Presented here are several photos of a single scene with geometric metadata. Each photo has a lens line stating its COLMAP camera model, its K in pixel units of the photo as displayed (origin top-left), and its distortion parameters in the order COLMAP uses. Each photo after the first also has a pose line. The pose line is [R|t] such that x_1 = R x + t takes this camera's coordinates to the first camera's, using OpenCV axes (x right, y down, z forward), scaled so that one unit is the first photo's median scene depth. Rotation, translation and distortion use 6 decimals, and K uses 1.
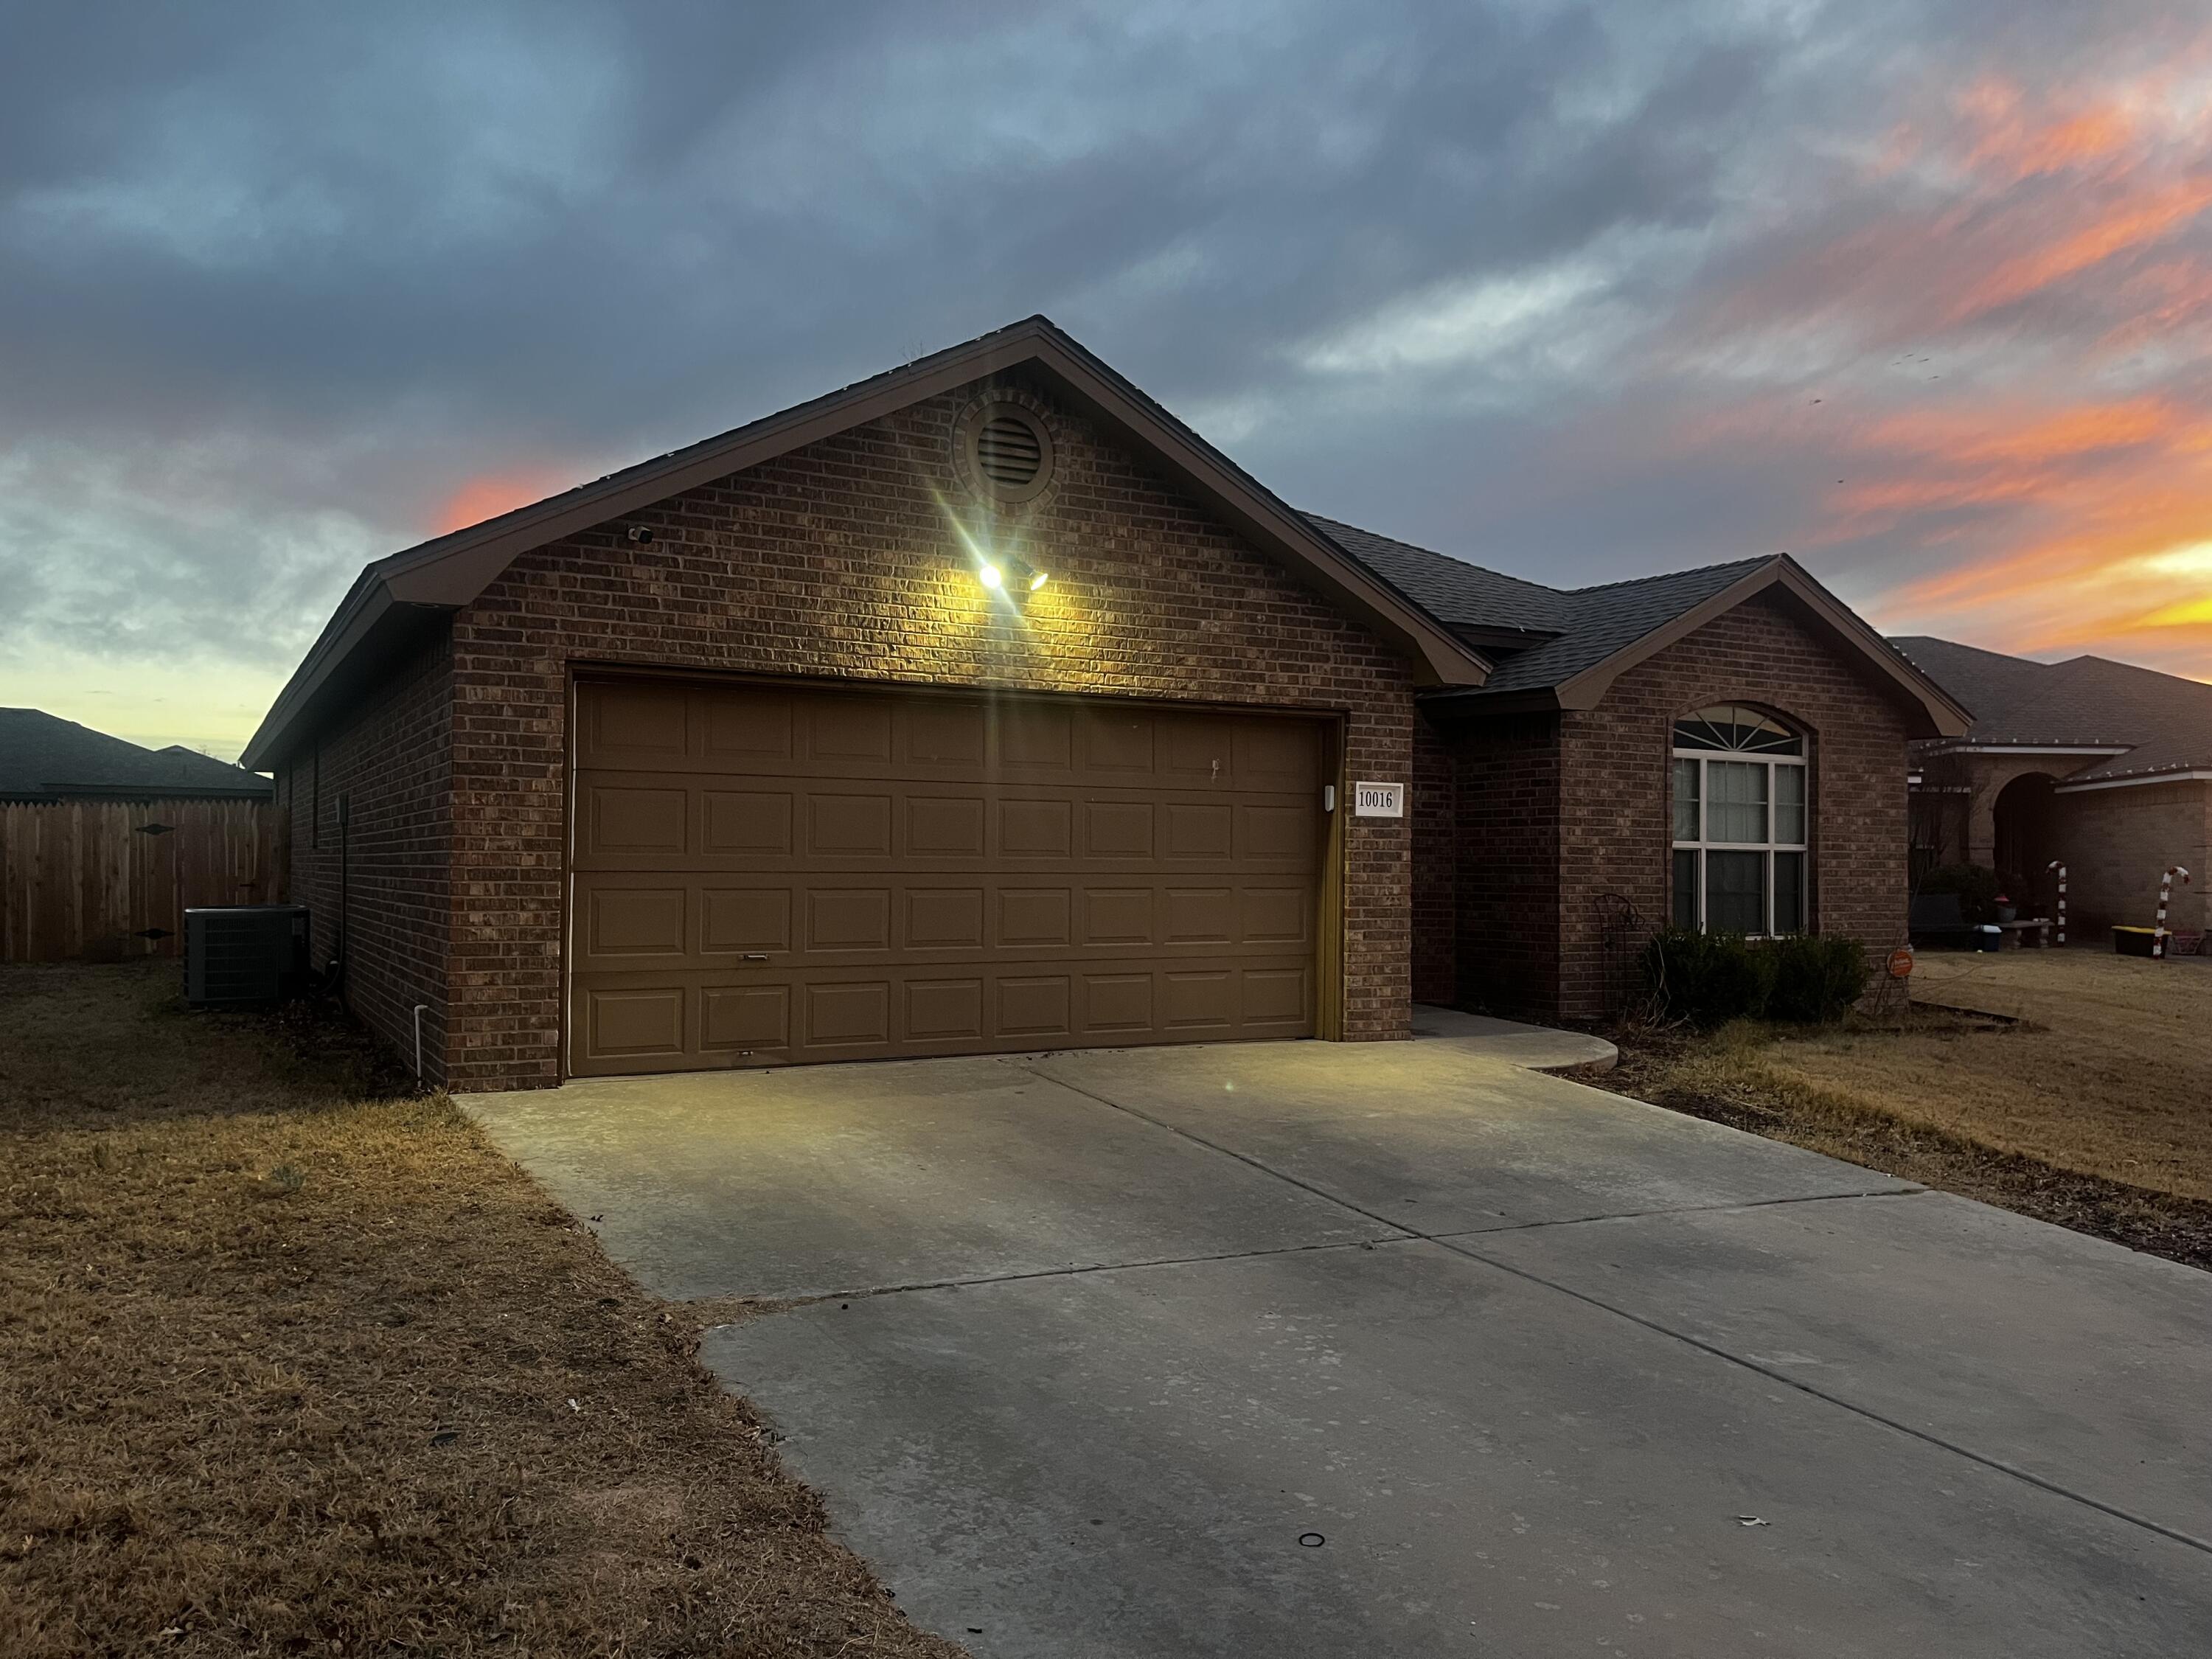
lens RADIAL K [[1680.7, 0, 1112.9], [0, 1680.7, 840.3], [0, 0, 1]] dist [0.057317, -0.080261]
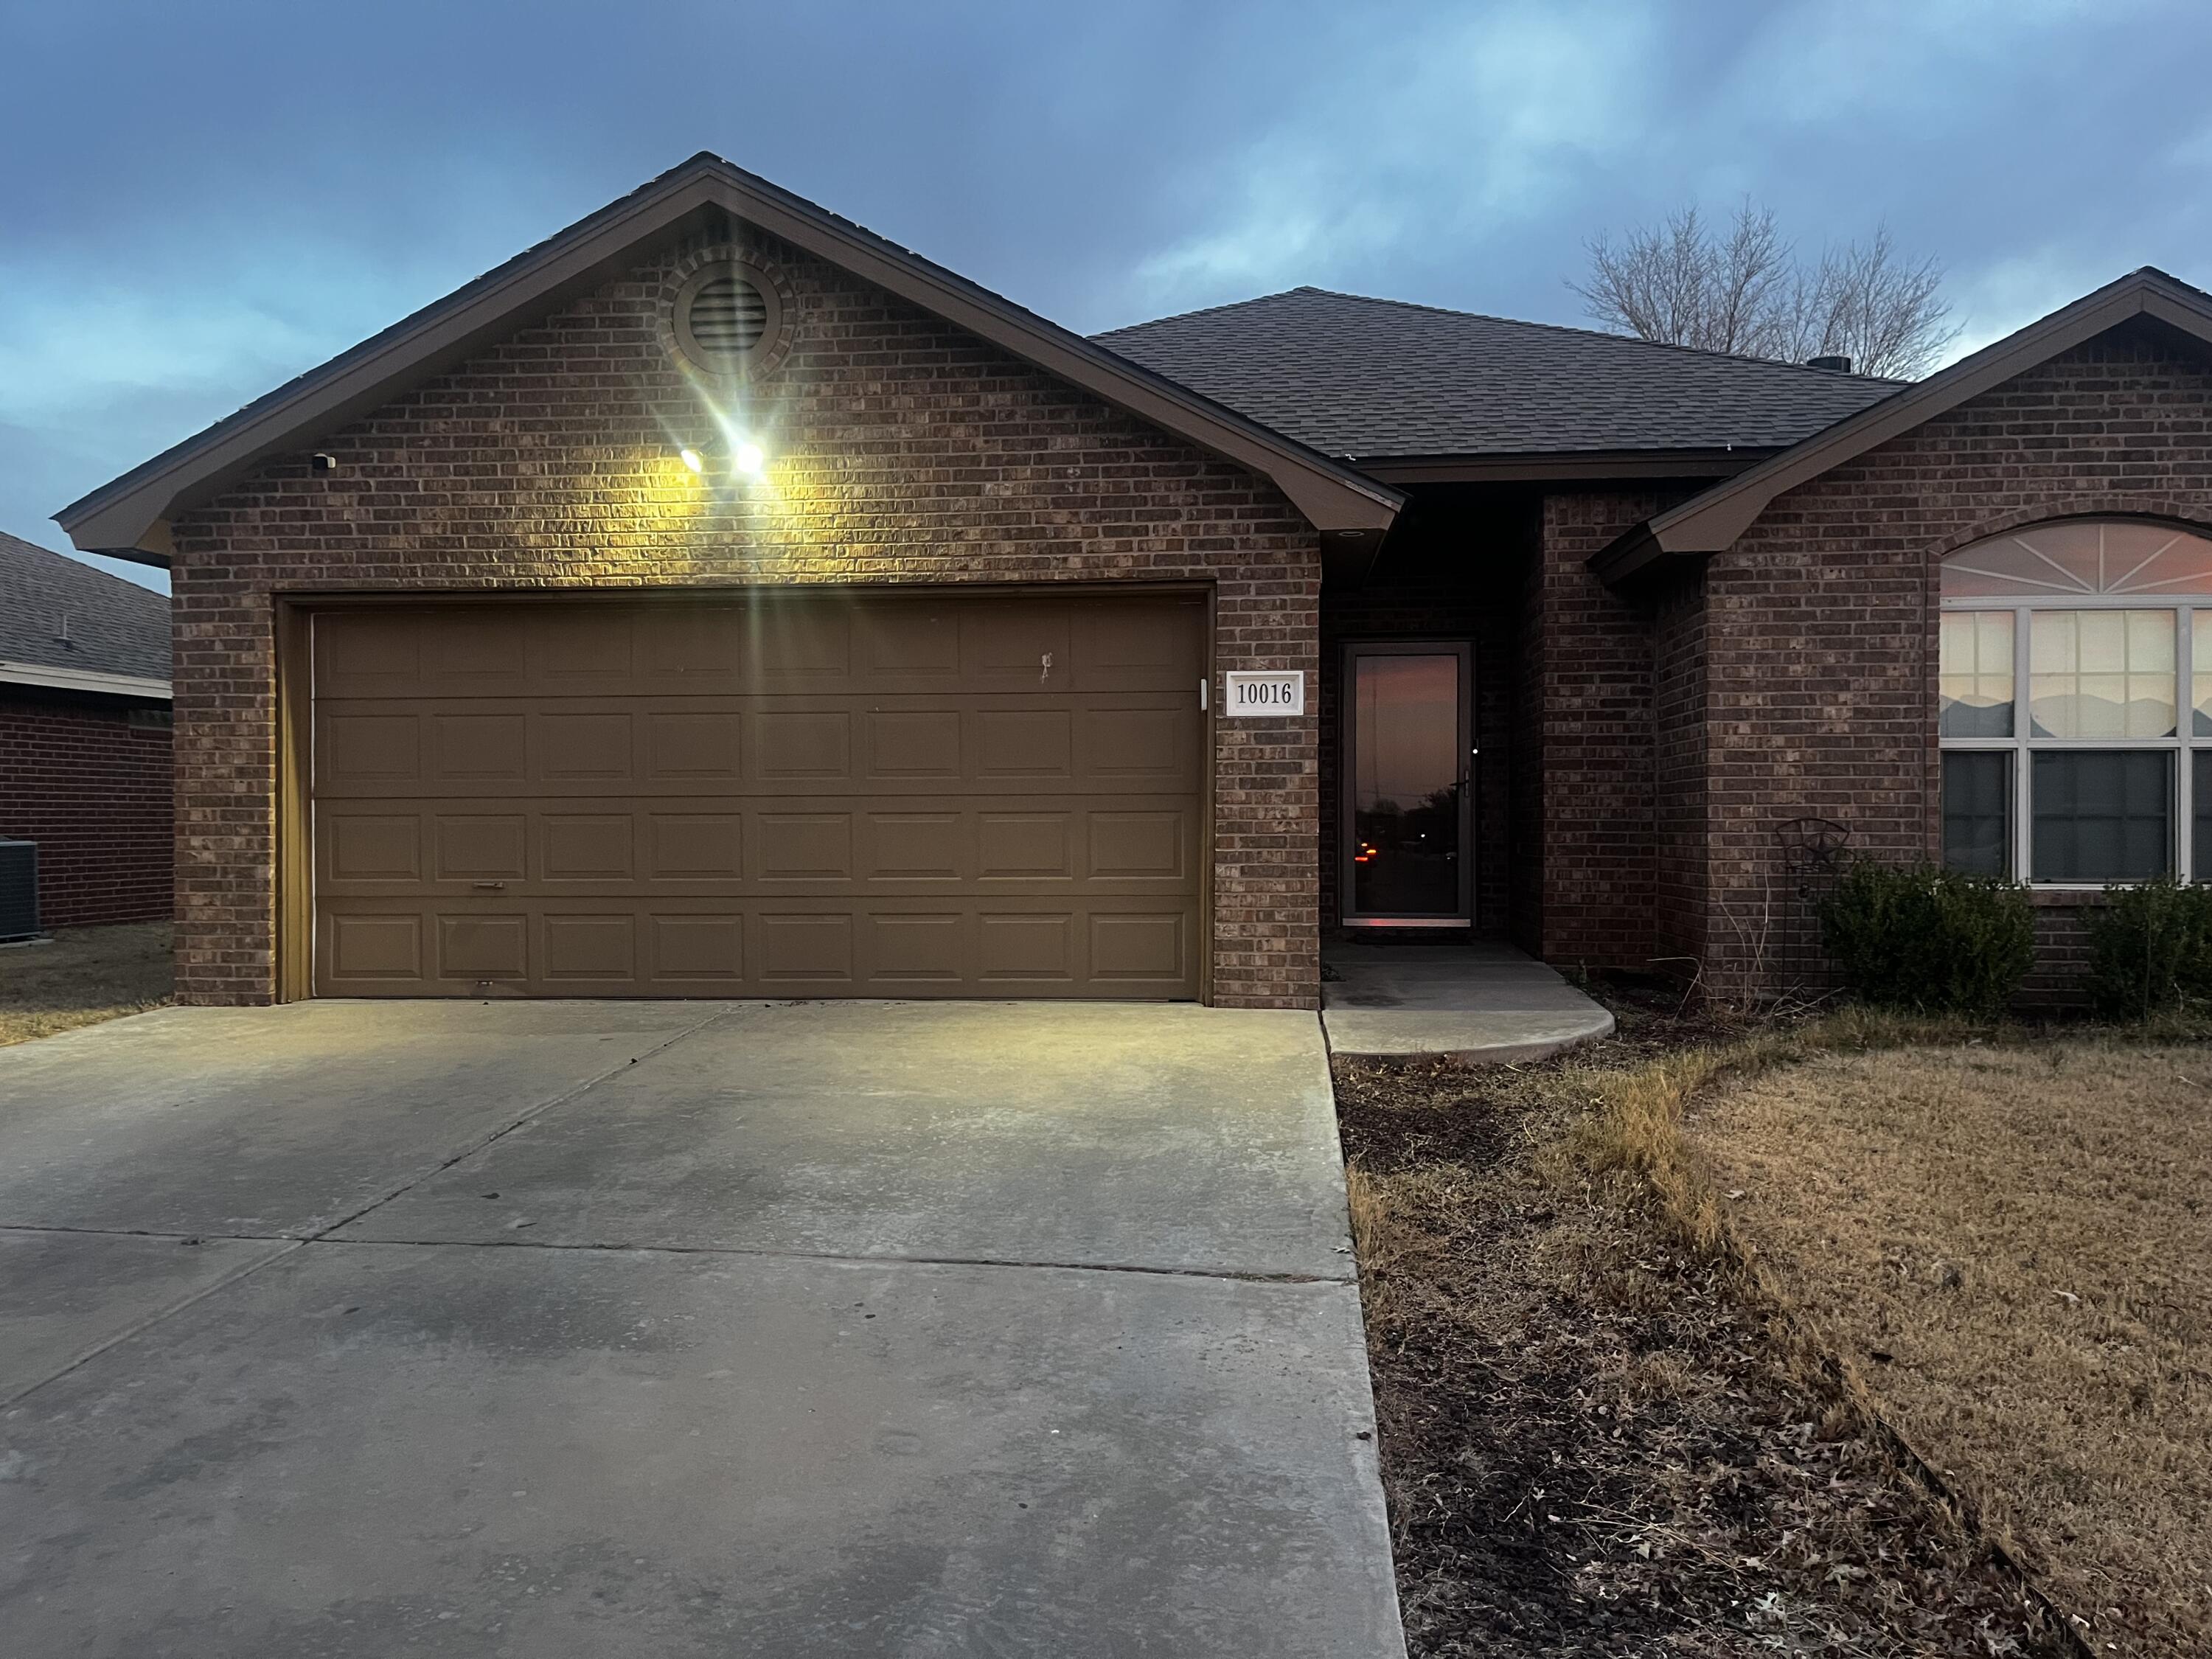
lens RADIAL K [[1680.7, 0, 1128.5], [0, 1680.7, 838.7], [0, 0, 1]] dist [0.057317, -0.080261]
pose [[0.830143, -0.005783, -0.557521, 0.571593], [0.018901, 0.999663, 0.017774, 0.028961], [0.557230, -0.025293, 0.829973, 0.356261]]
